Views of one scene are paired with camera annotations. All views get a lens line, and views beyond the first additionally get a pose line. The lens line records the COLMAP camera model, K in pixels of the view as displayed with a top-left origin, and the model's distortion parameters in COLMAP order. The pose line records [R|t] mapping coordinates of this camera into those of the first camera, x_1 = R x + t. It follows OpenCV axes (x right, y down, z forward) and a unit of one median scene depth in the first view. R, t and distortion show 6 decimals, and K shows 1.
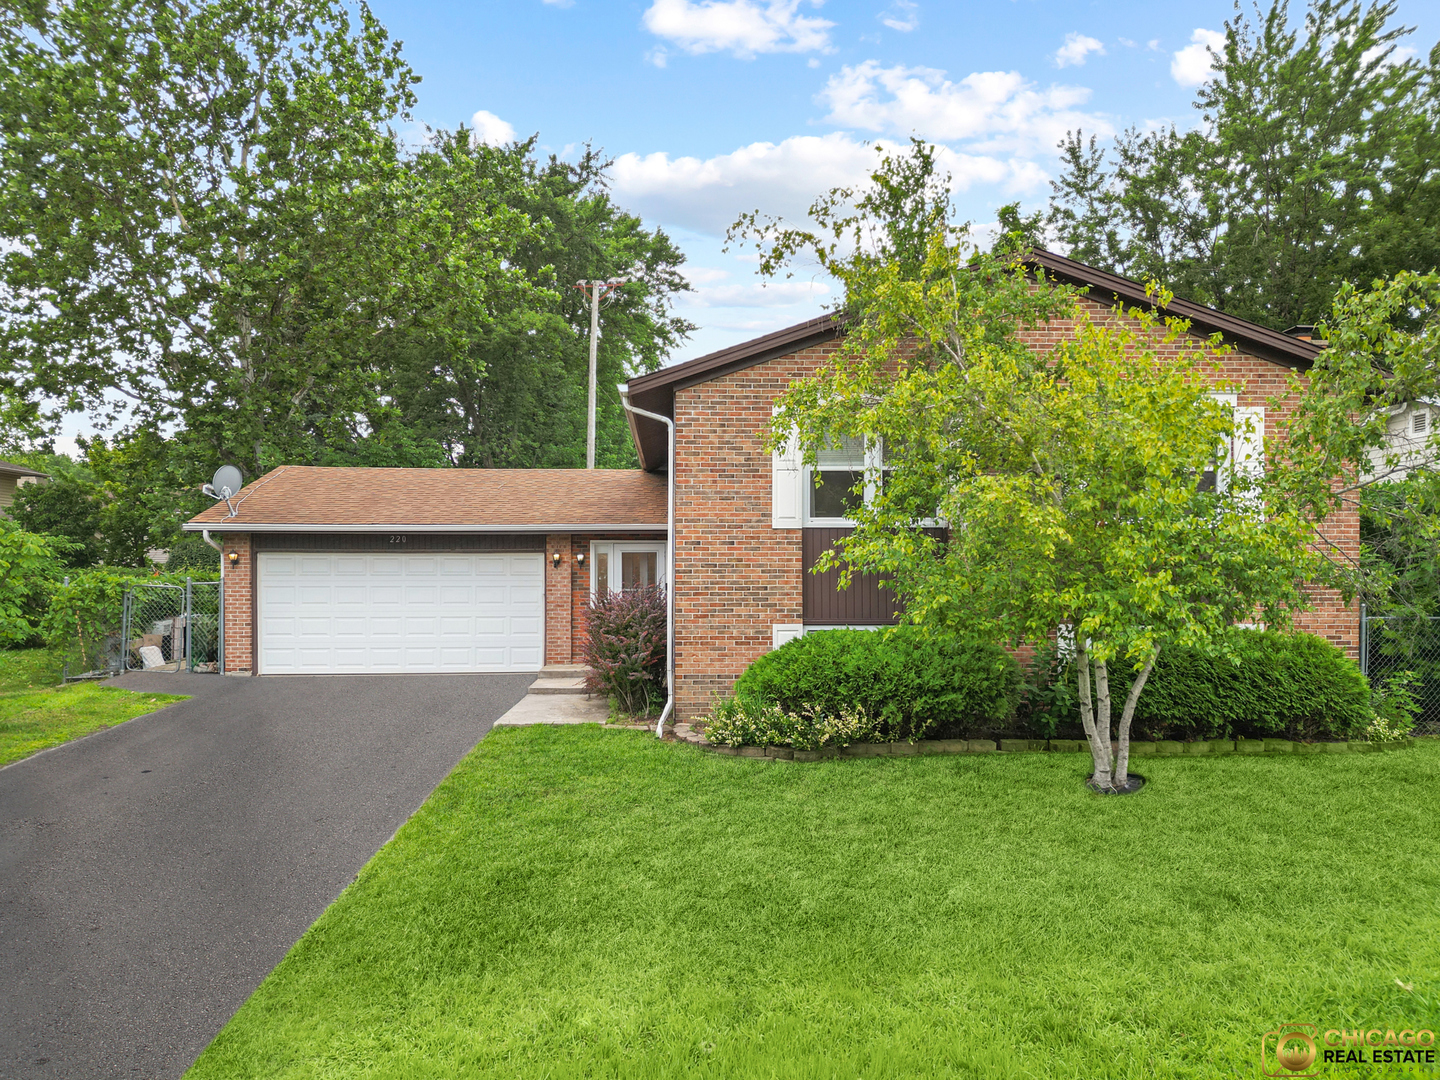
lens RADIAL K [[1046.4, 0, 717.6], [0, 1046.4, 569.1], [0, 0, 1]] dist [0.144333, -0.183693]
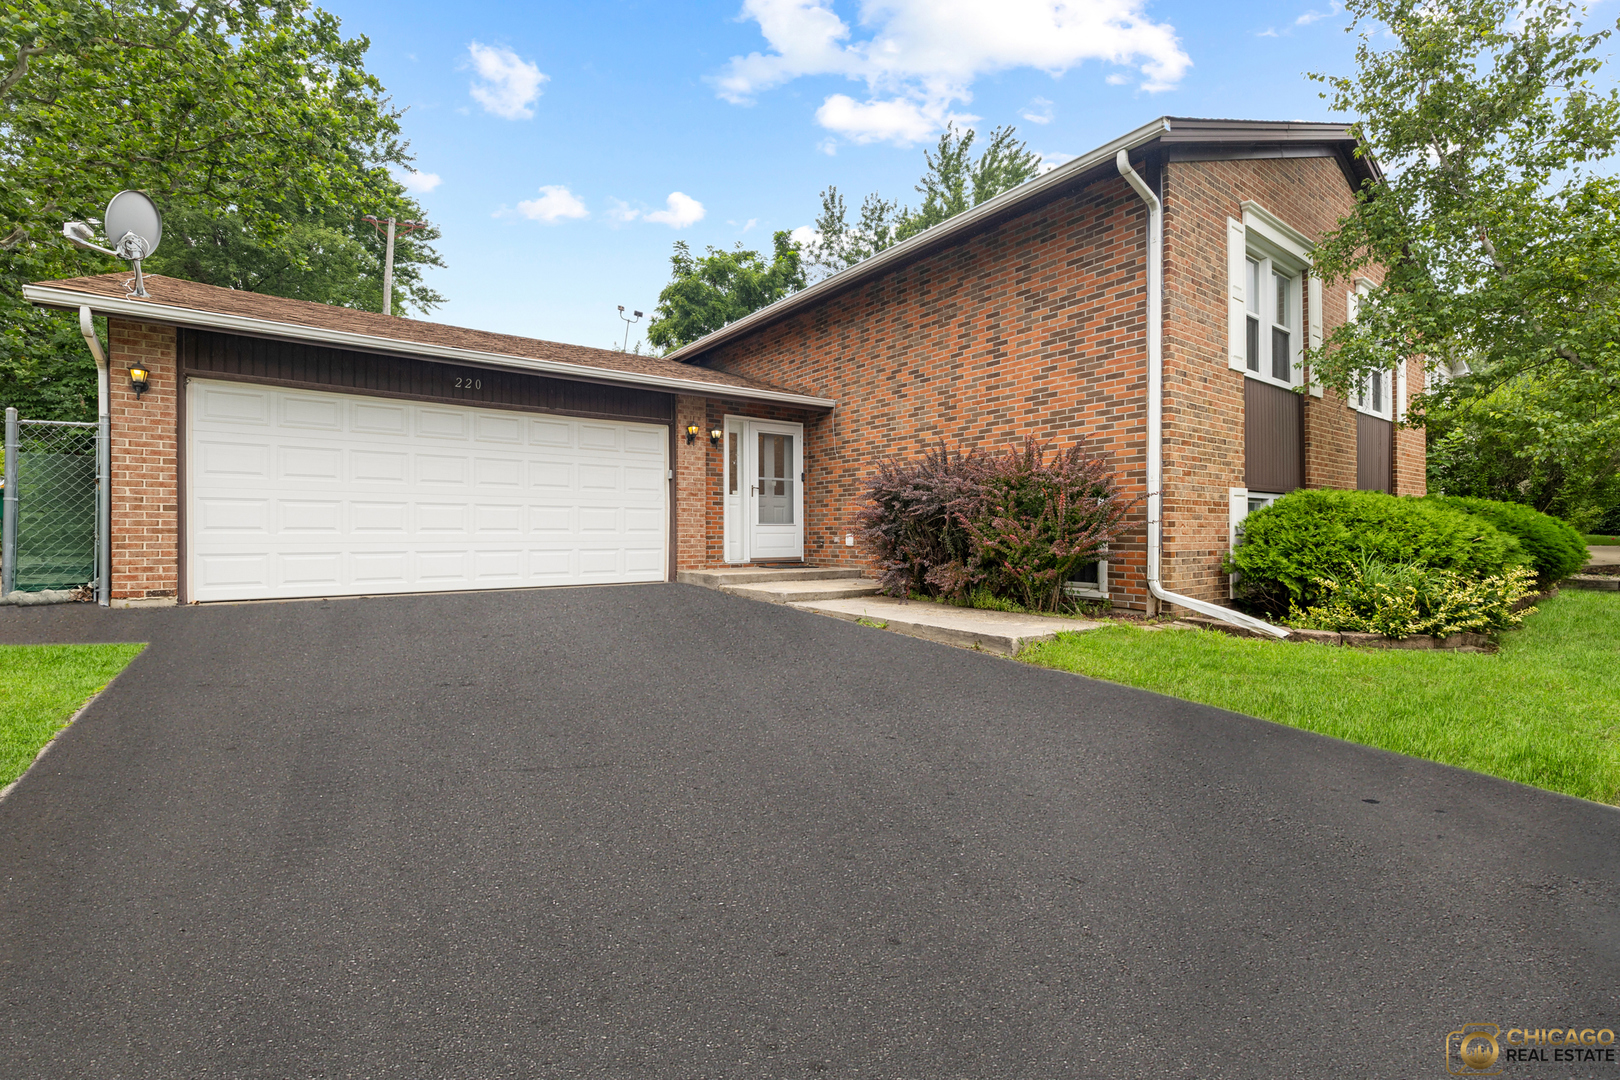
lens RADIAL K [[691.1, 0, 801.2], [0, 691.1, 524.5], [0, 0, 1]] dist [0.001757, -0.000017]
pose [[0.825806, 0.007582, 0.563904, -0.512076], [-0.001795, 0.999940, -0.010816, 0.086219], [-0.563952, 0.007920, 0.825770, 0.738900]]
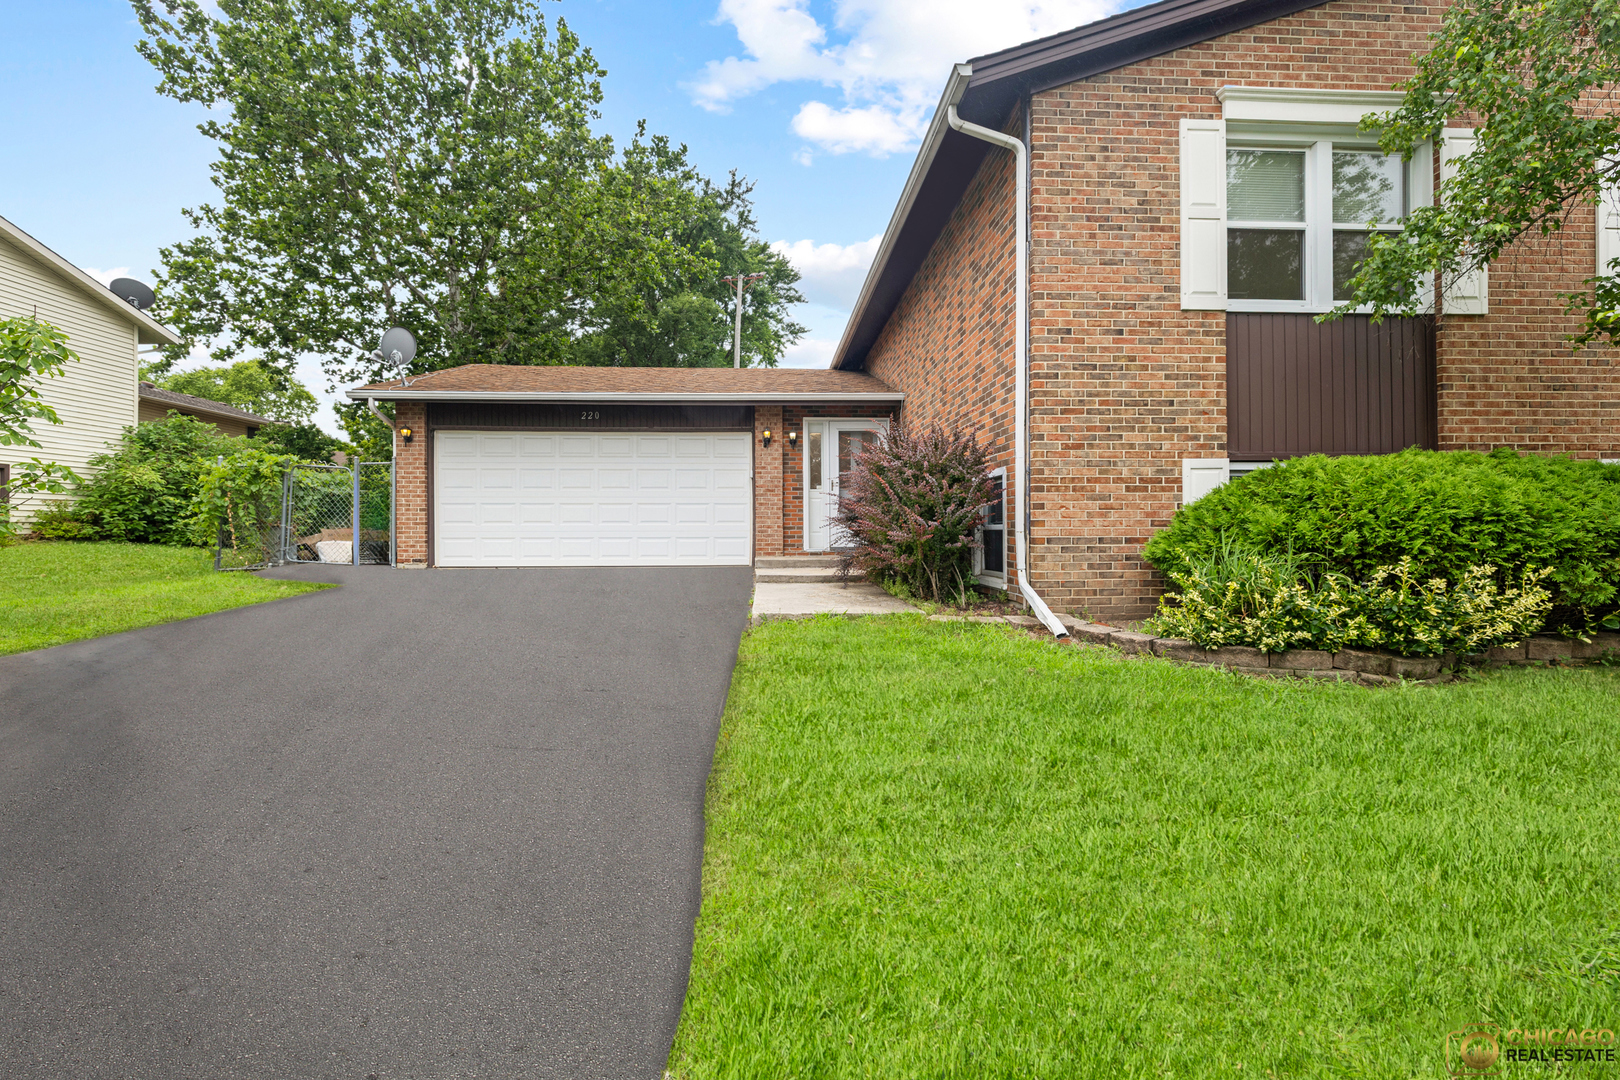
lens RADIAL K [[691.1, 0, 801.2], [0, 691.1, 524.5], [0, 0, 1]] dist [0.001757, -0.000017]
pose [[0.999819, -0.001920, 0.018950, -0.186568], [0.002073, 0.999965, -0.008050, 0.094434], [-0.018934, 0.008088, 0.999788, 0.574881]]
